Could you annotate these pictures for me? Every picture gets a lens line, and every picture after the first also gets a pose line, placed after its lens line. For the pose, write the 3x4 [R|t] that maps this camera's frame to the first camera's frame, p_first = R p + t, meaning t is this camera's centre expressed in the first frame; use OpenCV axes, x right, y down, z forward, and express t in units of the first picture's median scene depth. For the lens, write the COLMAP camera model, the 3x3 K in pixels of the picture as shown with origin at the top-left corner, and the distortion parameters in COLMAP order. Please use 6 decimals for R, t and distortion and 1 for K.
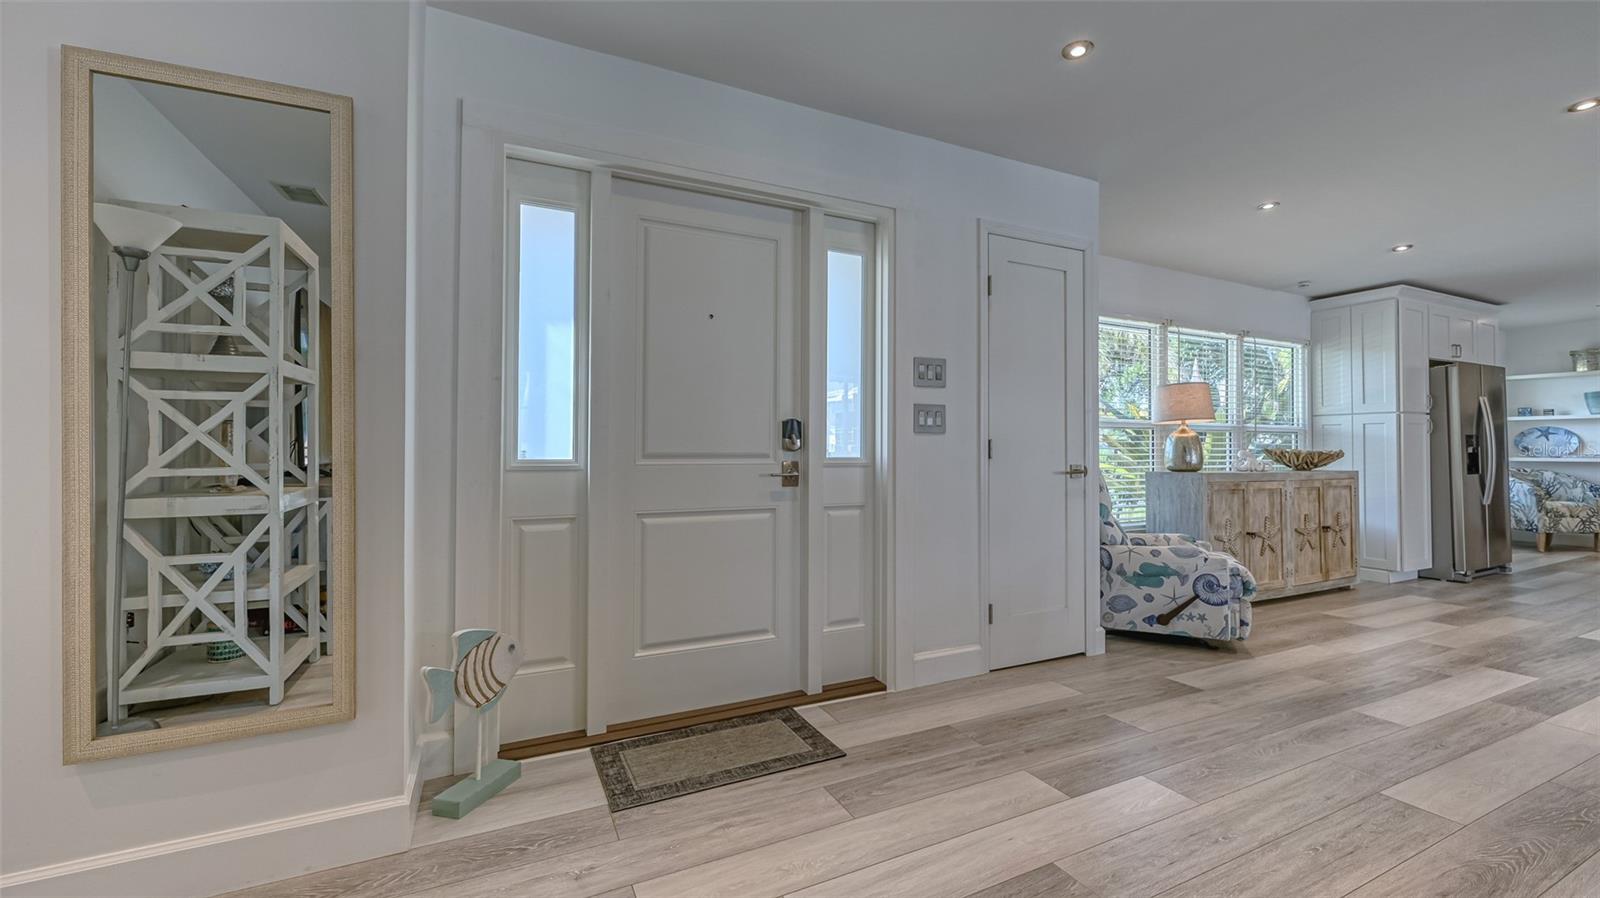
lens RADIAL K [[668.9, 0, 802.4], [0, 668.9, 441.5], [0, 0, 1]] dist [0.002316, 0.000552]
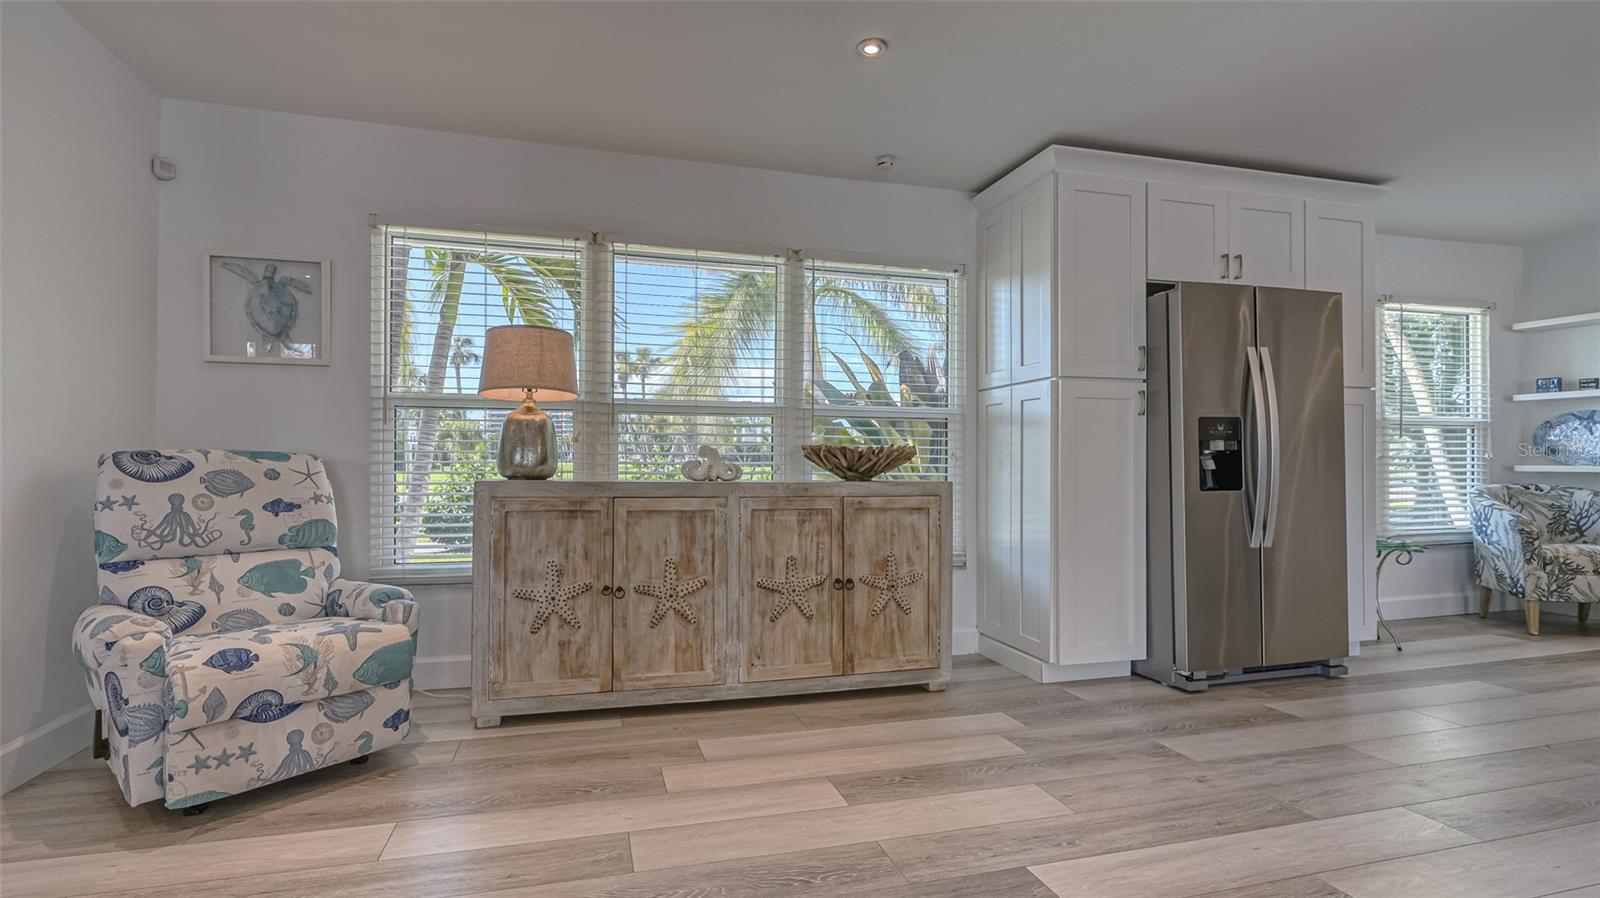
lens RADIAL K [[703.1, 0, 799.5], [0, 703.1, 457.3], [0, 0, 1]] dist [-0.001292, -0.000636]
pose [[0.974499, 0.005869, -0.224315, 0.813806], [-0.002456, 0.999877, 0.015493, 0.013514], [0.224378, -0.014547, 0.974394, 0.383960]]
